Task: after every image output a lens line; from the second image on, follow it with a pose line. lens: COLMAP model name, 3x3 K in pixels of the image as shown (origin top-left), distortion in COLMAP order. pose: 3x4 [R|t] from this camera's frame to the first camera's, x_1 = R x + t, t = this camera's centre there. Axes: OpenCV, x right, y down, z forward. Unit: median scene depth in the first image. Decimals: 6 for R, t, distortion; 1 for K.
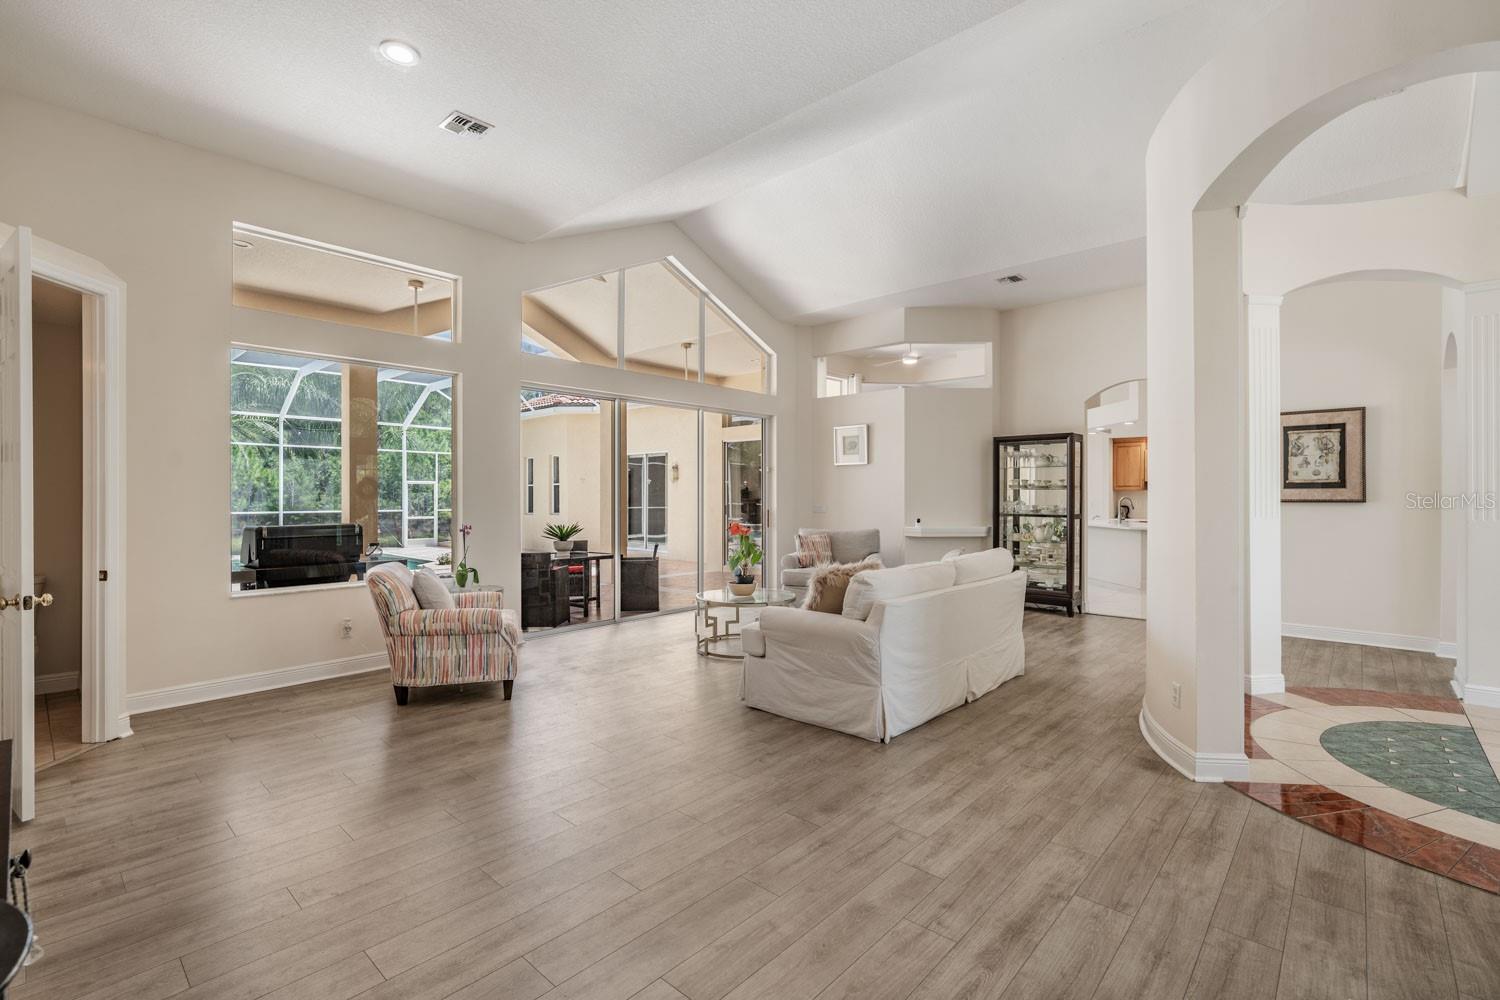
lens RADIAL K [[675.0, 0, 745.9], [0, 675.0, 498.4], [0, 0, 1]] dist [0.000663, -0.000046]
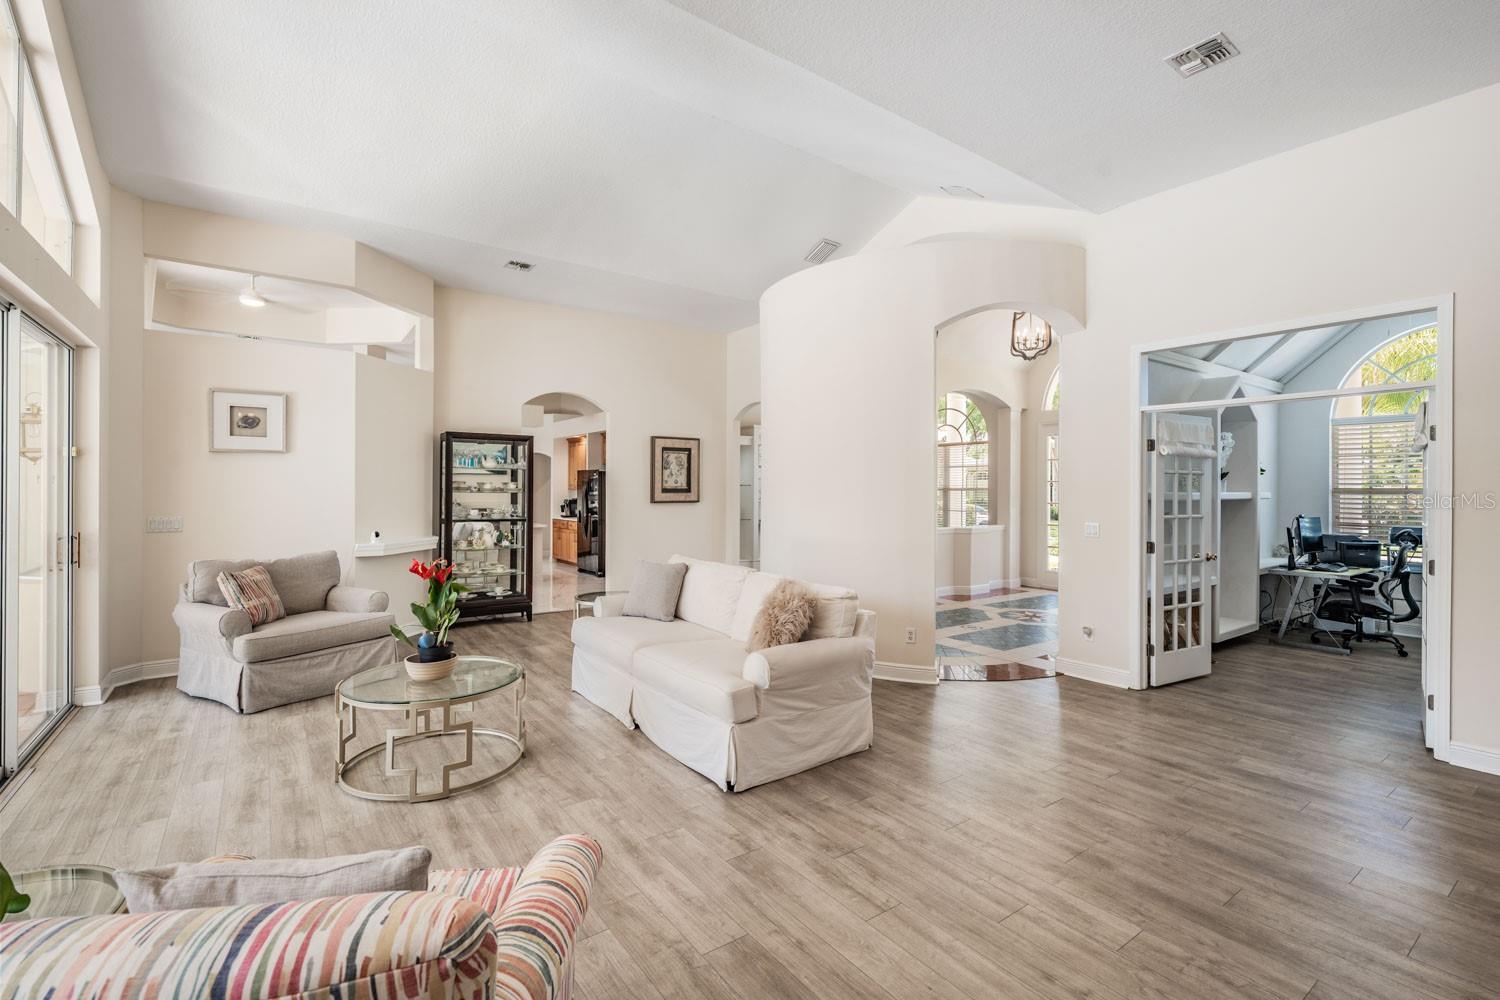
lens RADIAL K [[675.0, 0, 745.9], [0, 675.0, 498.4], [0, 0, 1]] dist [0.000663, -0.000046]
pose [[0.193145, -0.013327, 0.981080, -0.520460], [-0.002283, 0.999899, 0.014032, -0.023629], [-0.981168, -0.004950, 0.193095, 0.598923]]
